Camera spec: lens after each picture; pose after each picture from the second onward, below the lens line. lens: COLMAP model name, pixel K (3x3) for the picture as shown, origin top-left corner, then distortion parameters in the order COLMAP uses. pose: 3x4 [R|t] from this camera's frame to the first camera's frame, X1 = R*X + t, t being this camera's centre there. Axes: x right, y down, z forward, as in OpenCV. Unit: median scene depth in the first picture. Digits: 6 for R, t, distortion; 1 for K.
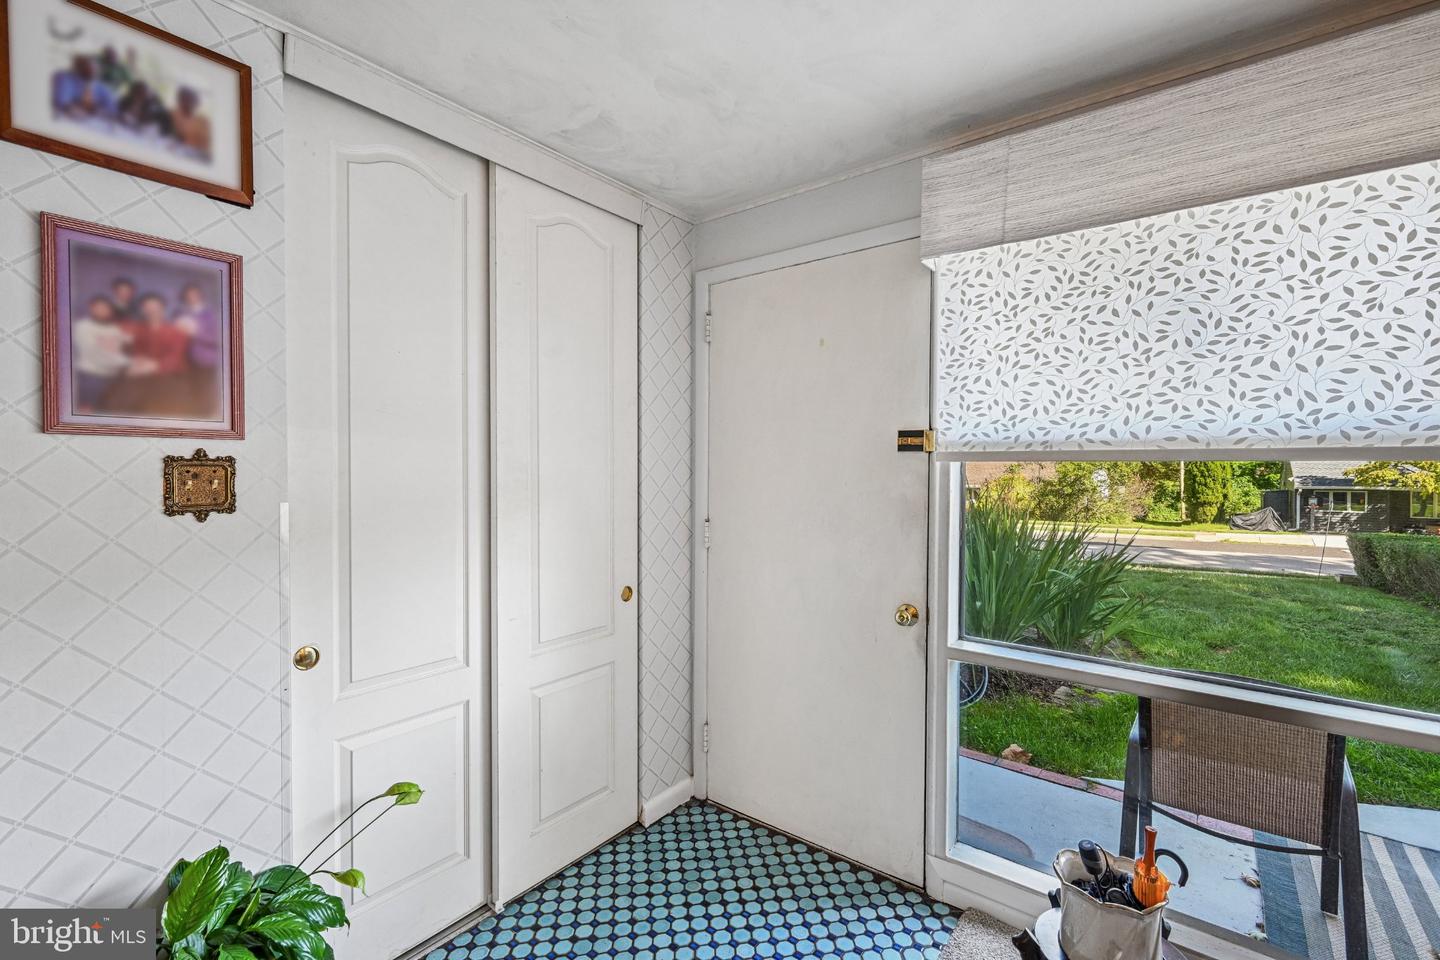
lens RADIAL K [[626.1, 0, 717.1], [0, 626.1, 481.1], [0, 0, 1]] dist [-0.001552, 0.000439]
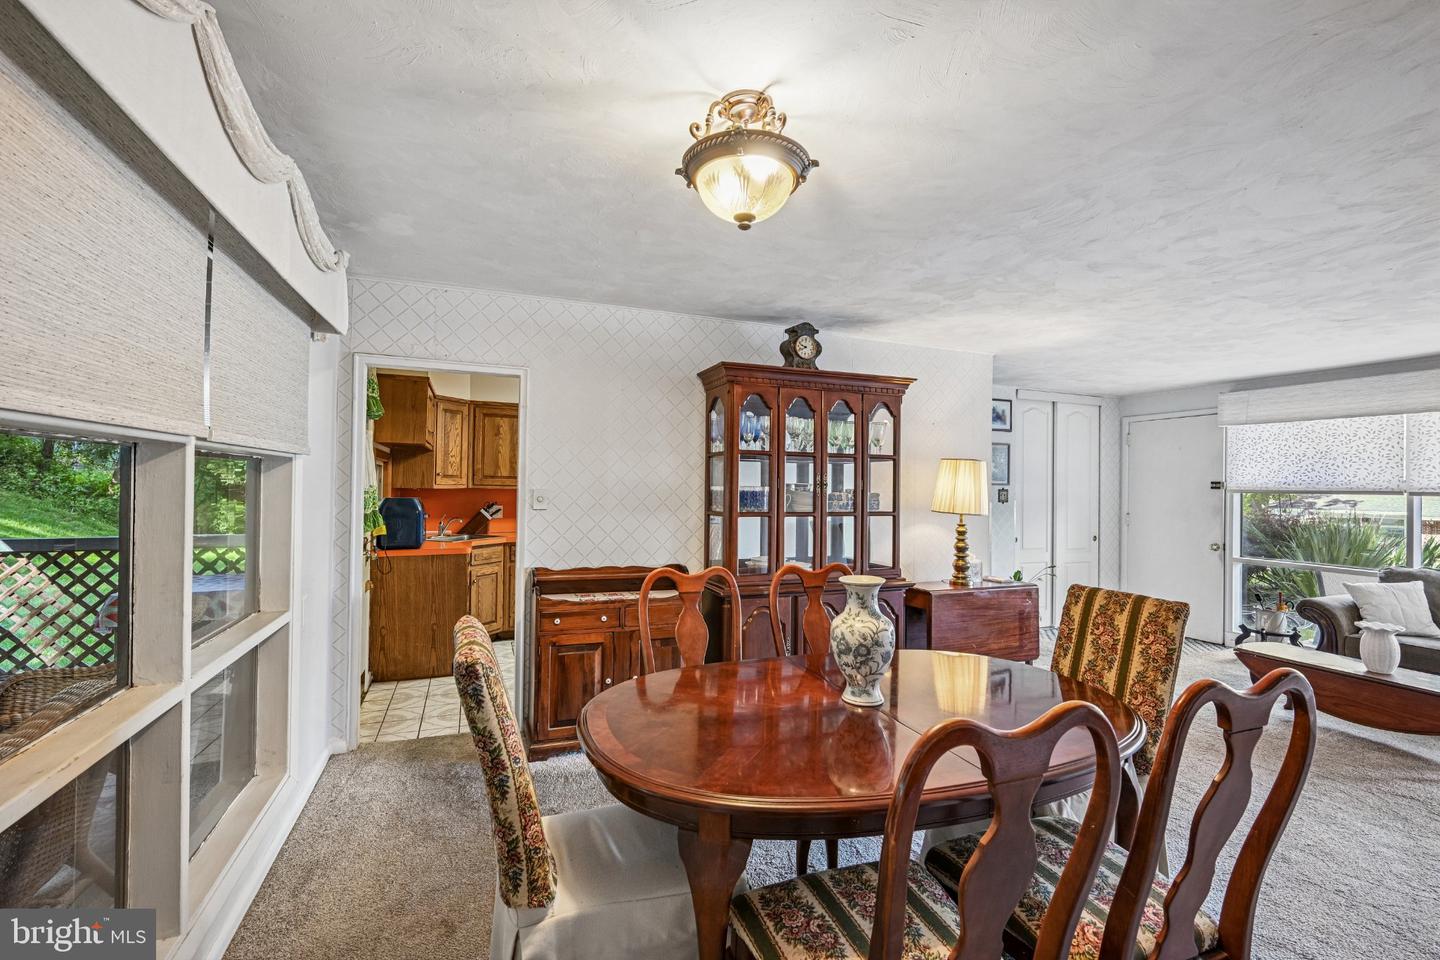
lens RADIAL K [[626.1, 0, 718.9], [0, 626.1, 479.7], [0, 0, 1]] dist [-0.001552, 0.000439]
pose [[0.861185, 0.005090, -0.508266, -0.190586], [-0.023773, 0.999259, -0.030274, 0.048318], [0.507736, 0.038154, 0.860668, -2.528233]]
